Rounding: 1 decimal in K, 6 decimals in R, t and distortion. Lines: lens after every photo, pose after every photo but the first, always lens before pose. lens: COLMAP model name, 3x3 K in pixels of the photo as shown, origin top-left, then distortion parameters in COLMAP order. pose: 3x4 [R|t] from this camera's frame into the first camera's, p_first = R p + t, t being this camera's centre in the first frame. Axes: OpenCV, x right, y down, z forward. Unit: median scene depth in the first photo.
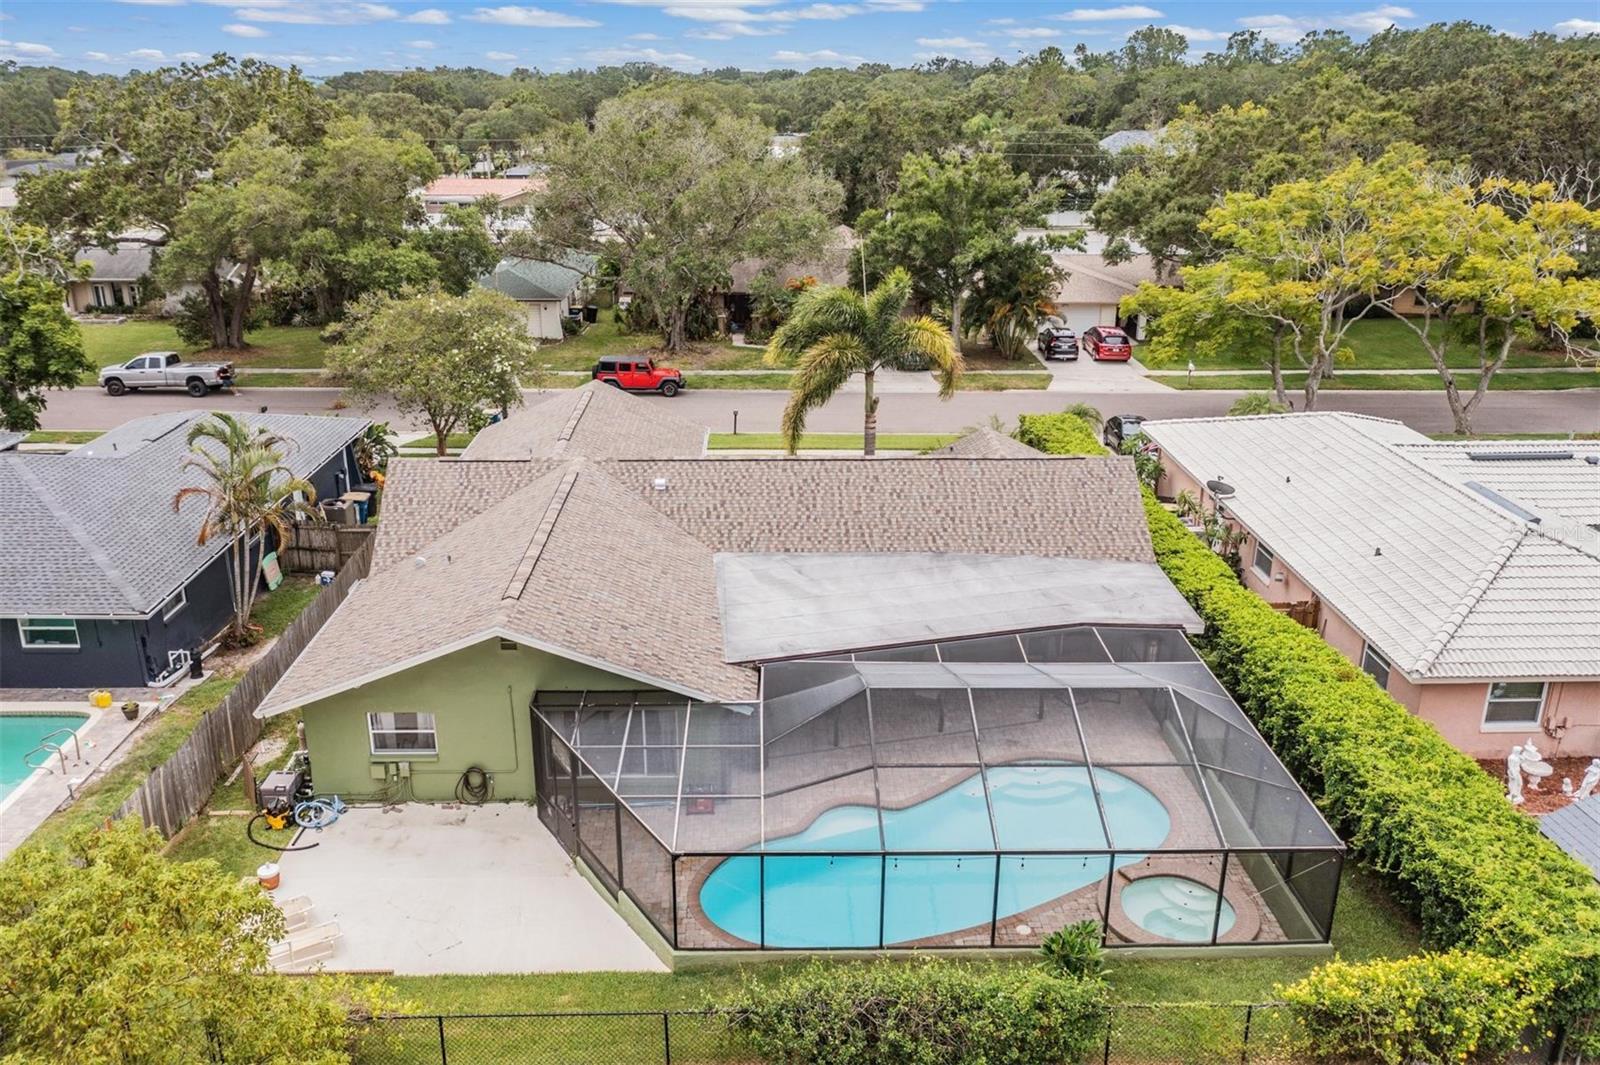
lens RADIAL K [[1250.1, 0, 800.0], [0, 1250.1, 532.5], [0, 0, 1]] dist [-0.007998, -0.007131]
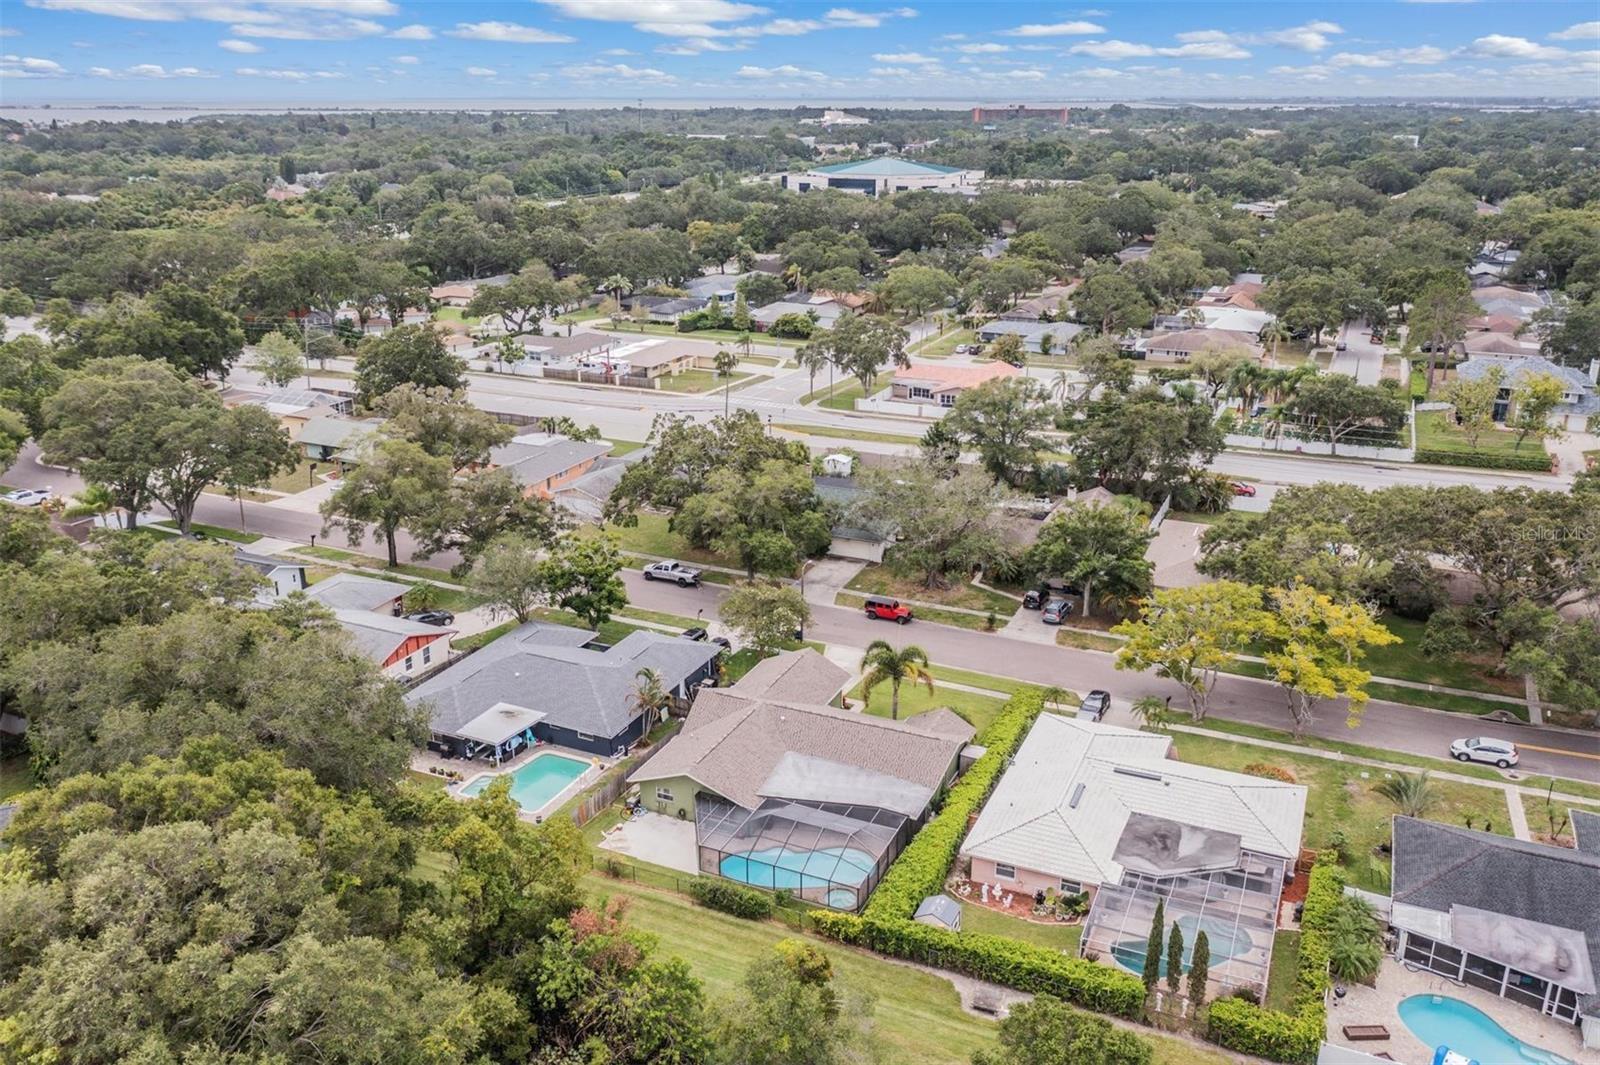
lens RADIAL K [[1262.0, 0, 800.0], [0, 1262.0, 532.5], [0, 0, 1]] dist [-0.005852, -0.000966]
pose [[0.897502, 0.137532, -0.419017, 1.158596], [-0.142238, 0.989627, 0.020159, -0.570244], [0.417443, 0.041508, 0.907755, -1.702886]]
